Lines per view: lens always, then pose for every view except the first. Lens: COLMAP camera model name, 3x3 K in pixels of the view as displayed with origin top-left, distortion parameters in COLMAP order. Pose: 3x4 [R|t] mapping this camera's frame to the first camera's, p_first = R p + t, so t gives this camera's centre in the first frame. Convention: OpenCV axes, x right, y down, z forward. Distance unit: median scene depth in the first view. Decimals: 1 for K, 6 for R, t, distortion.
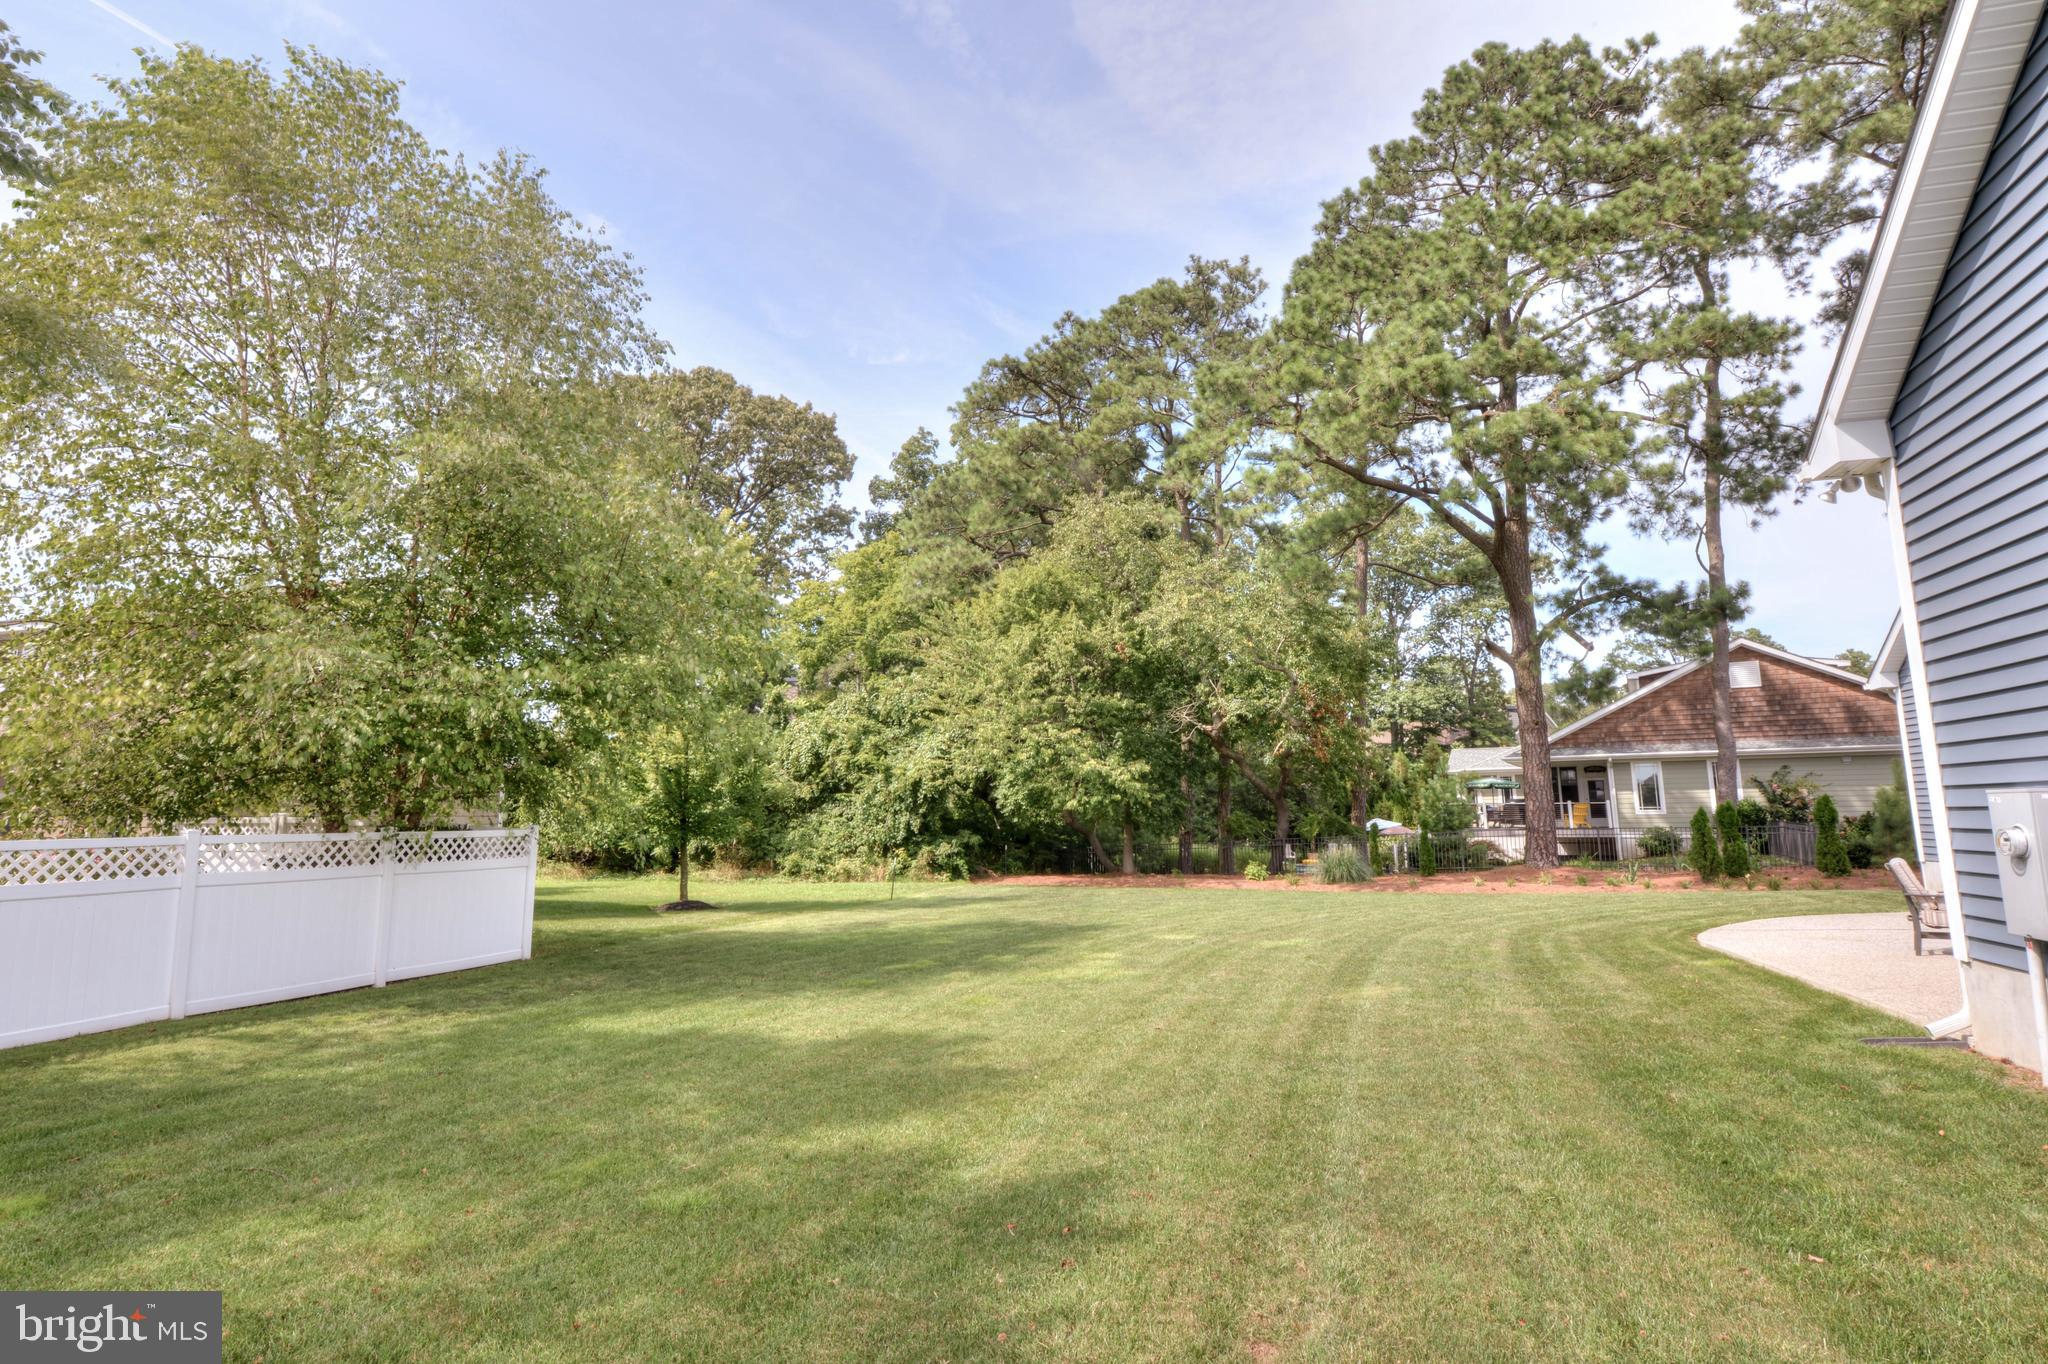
lens RADIAL K [[1075.5, 0, 1023.2], [0, 1075.5, 617.3], [0, 0, 1]] dist [0.000301, 0.000091]
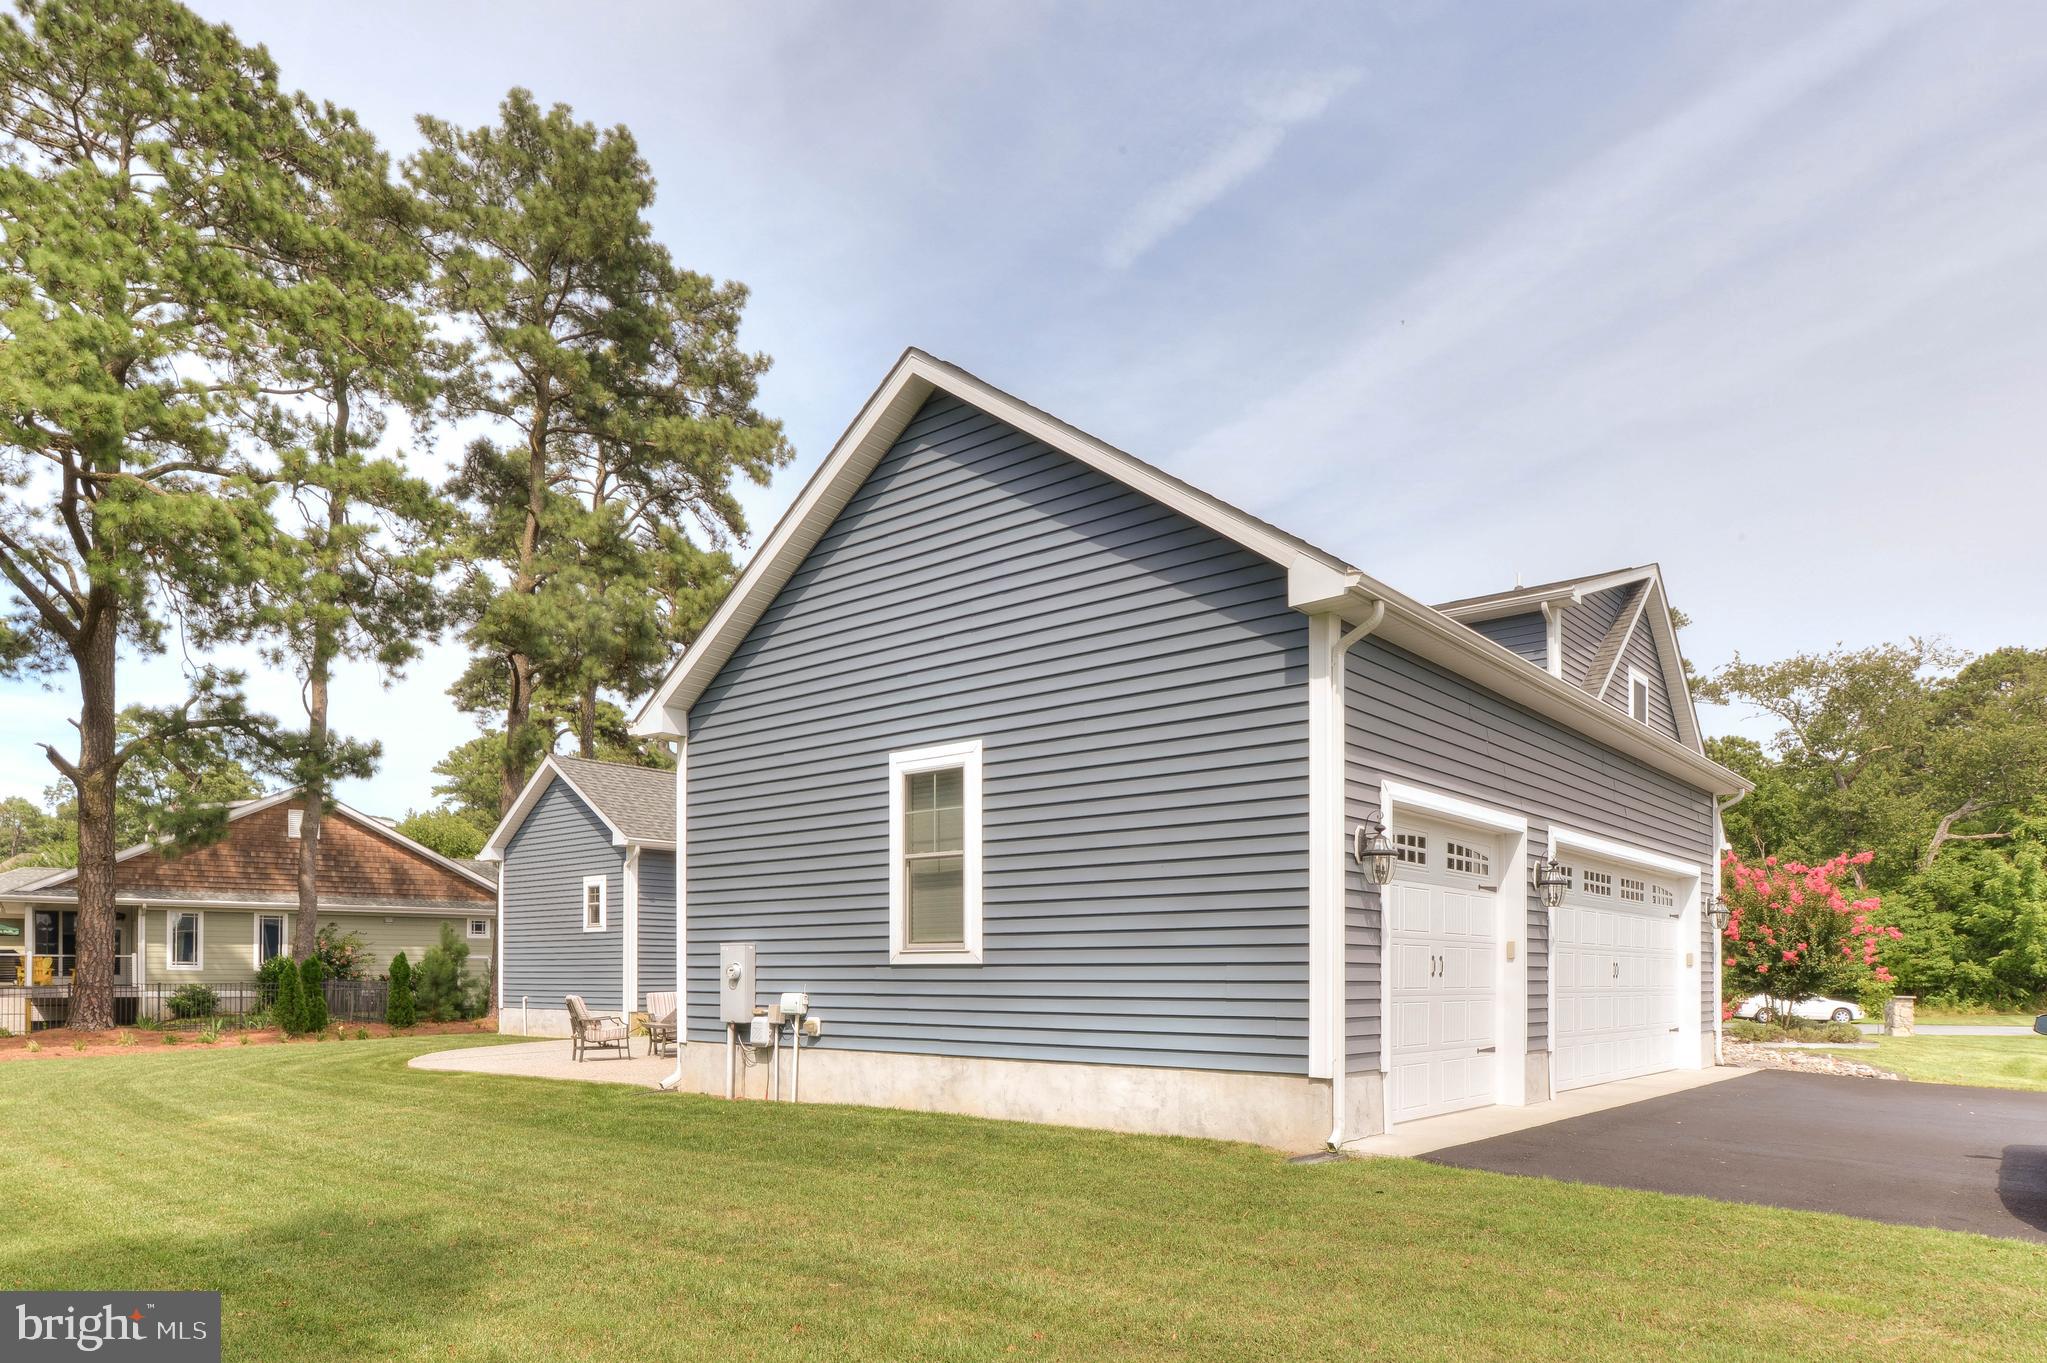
lens RADIAL K [[1259.6, 0, 1023.5], [0, 1259.6, 681.5], [0, 0, 1]] dist [0.036085, 0.000171]
pose [[0.392803, 0.223066, 0.892159, -0.139413], [-0.181118, 0.969900, -0.162760, -0.001892], [-0.901611, -0.097653, 0.421381, -0.047710]]
